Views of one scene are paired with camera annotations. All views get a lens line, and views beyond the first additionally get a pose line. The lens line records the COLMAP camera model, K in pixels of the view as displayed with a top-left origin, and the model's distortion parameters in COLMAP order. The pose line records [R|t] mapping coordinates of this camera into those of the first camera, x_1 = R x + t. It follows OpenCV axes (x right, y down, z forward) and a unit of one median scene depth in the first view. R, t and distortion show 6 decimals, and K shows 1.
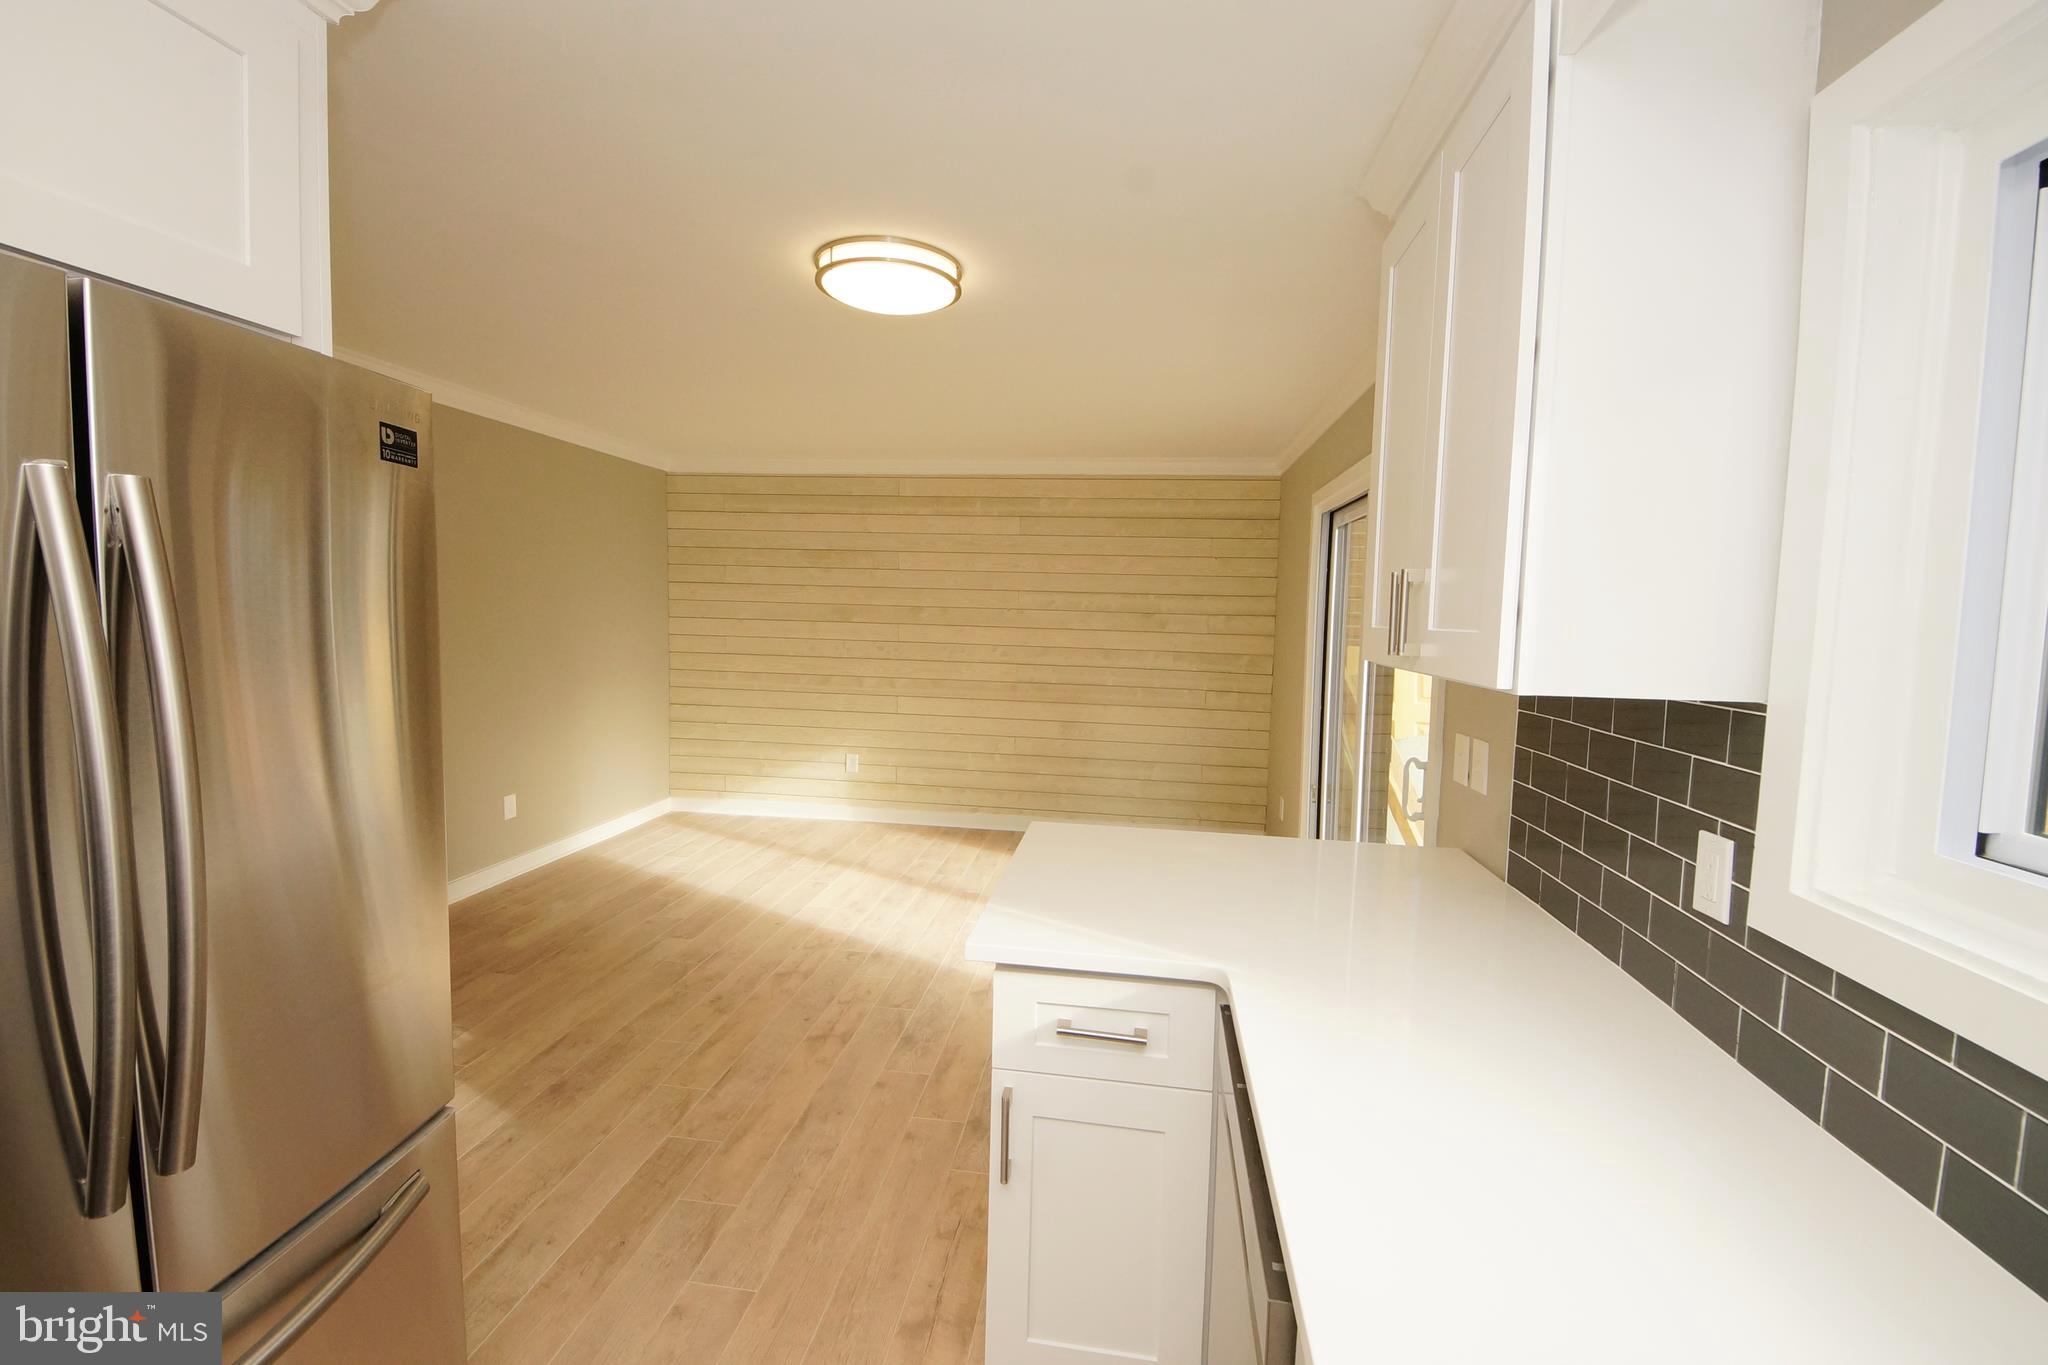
lens RADIAL K [[835.6, 0, 1020.9], [0, 835.6, 675.9], [0, 0, 1]] dist [0.028888, -0.000061]
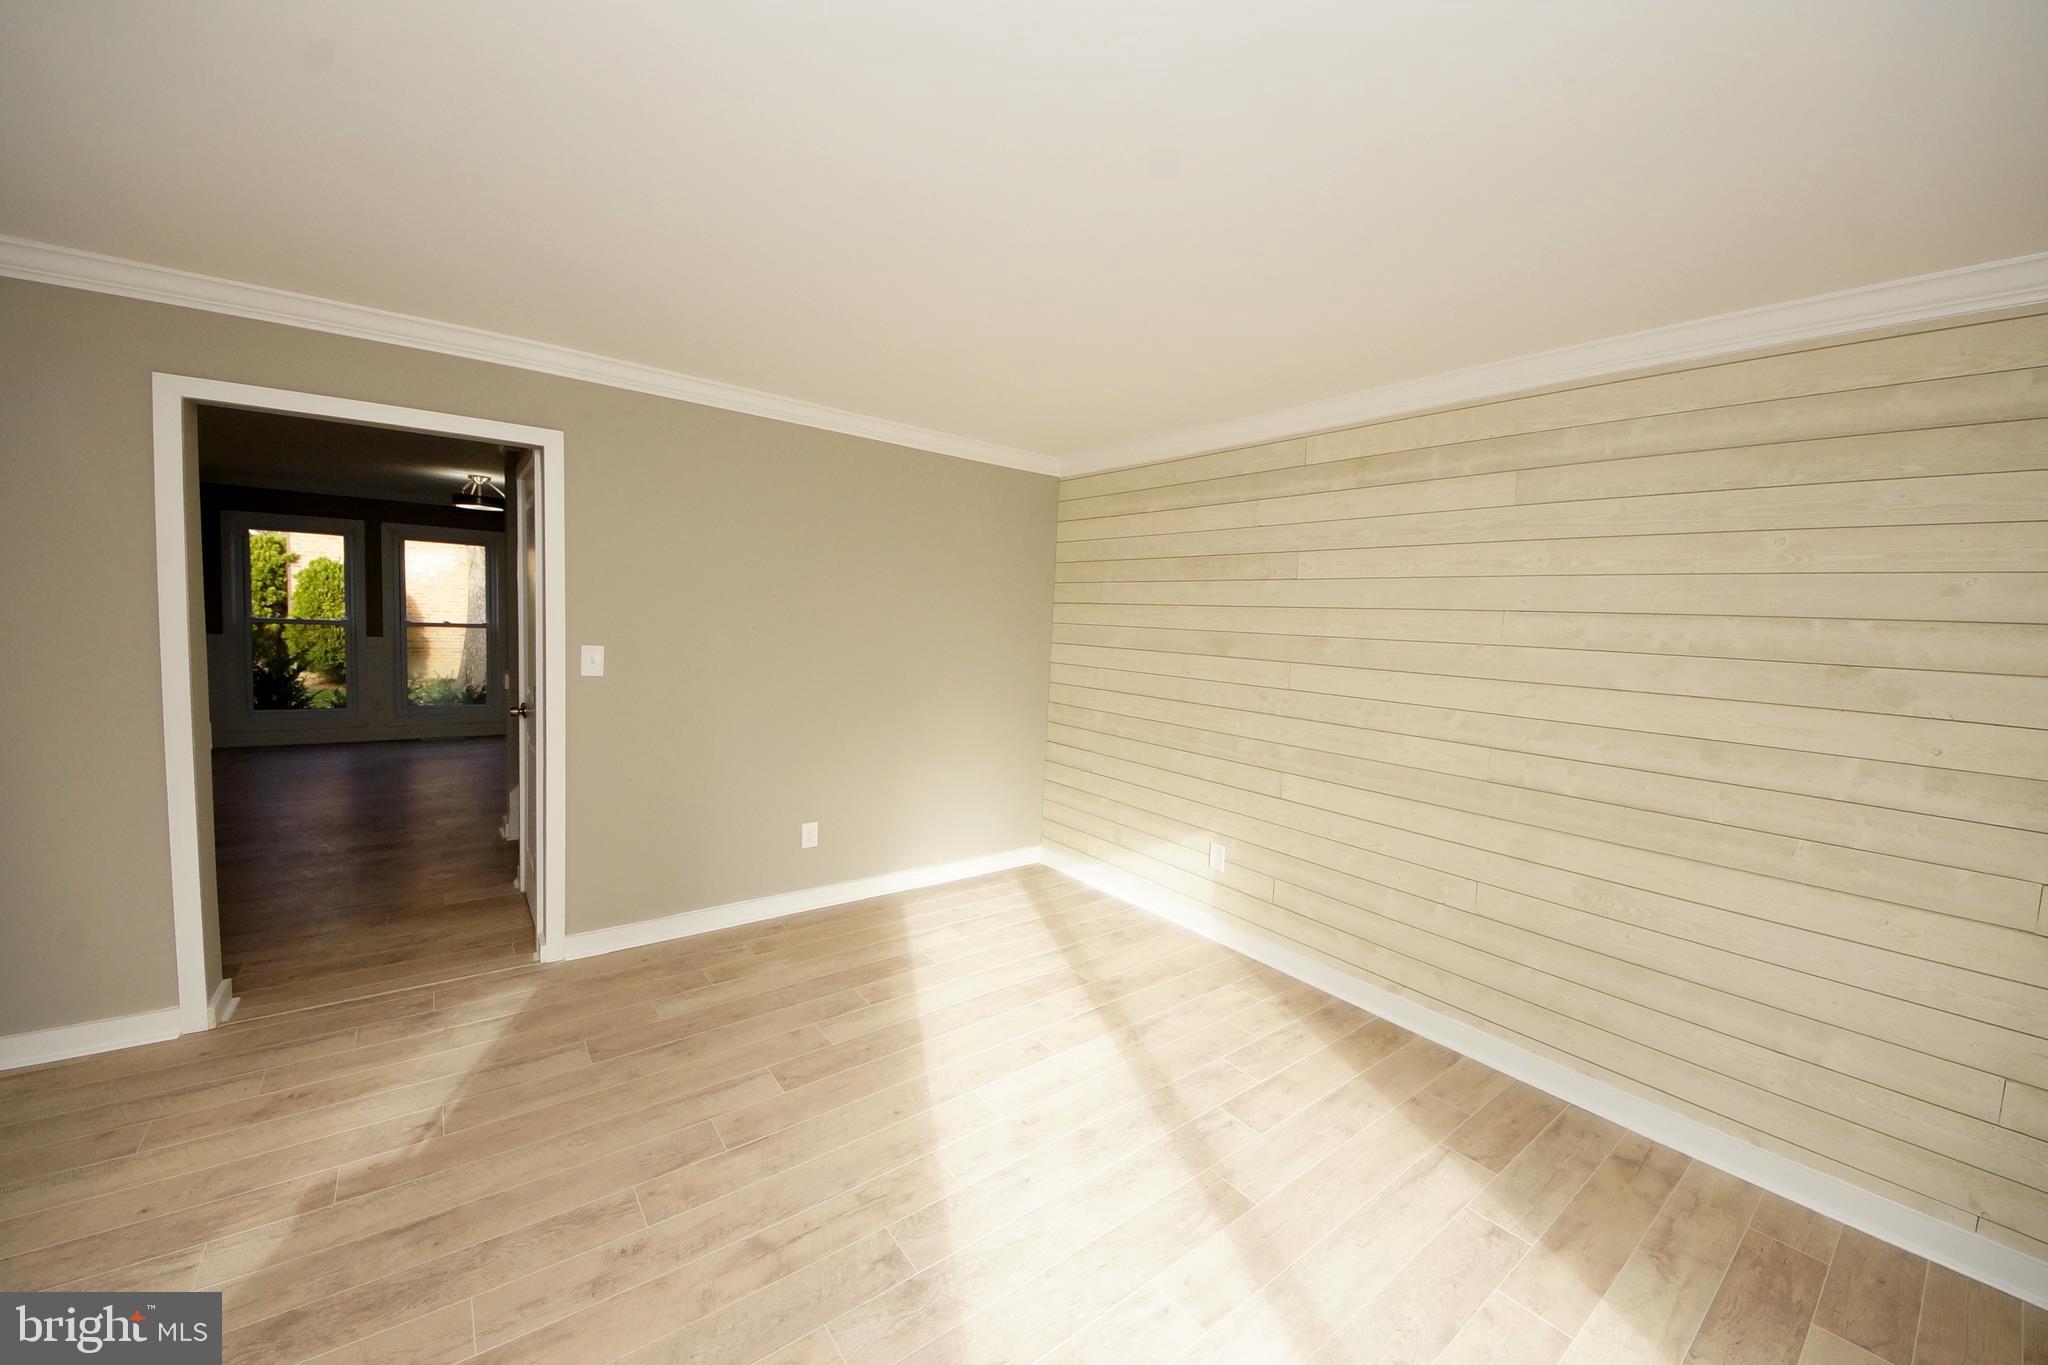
lens RADIAL K [[751.3, 0, 1023.2], [0, 751.3, 679.4], [0, 0, 1]] dist [0.041216, -0.030357]
pose [[0.714509, 0.063379, -0.696750, 0.120752], [-0.082890, 0.996543, 0.005647, -0.036400], [0.694699, 0.053718, 0.717292, 0.449899]]
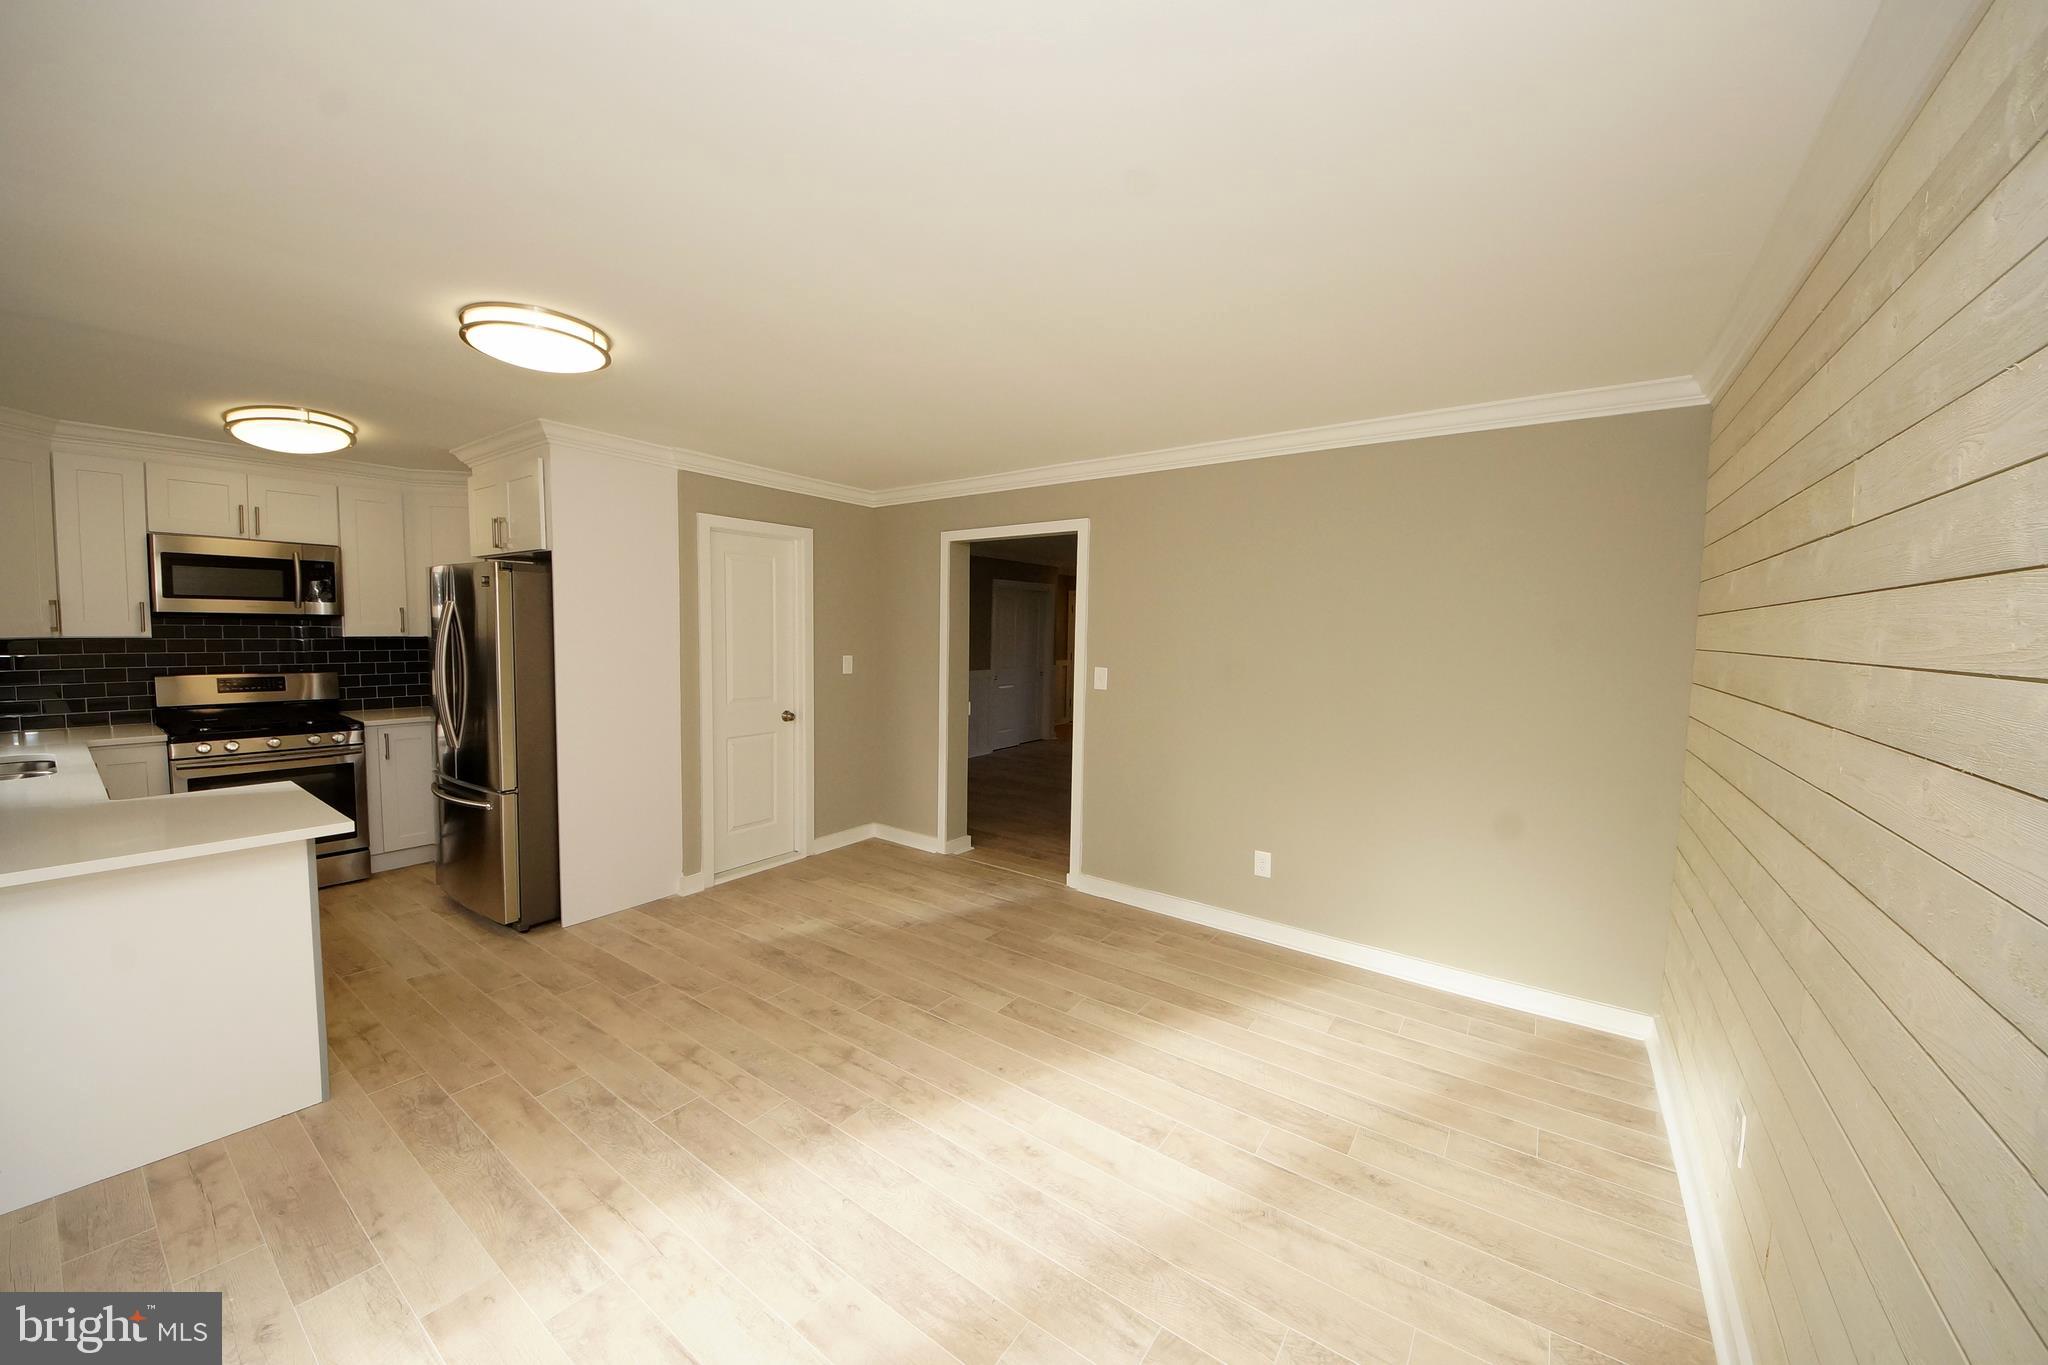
lens RADIAL K [[724.9, 0, 1023.4], [0, 724.9, 678.5], [0, 0, 1]] dist [0.039151, -0.027609]
pose [[-0.460802, 0.028225, -0.887054, 0.188967], [-0.100424, 0.991417, 0.083713, -0.073921], [0.881803, 0.127656, -0.454013, 0.907821]]
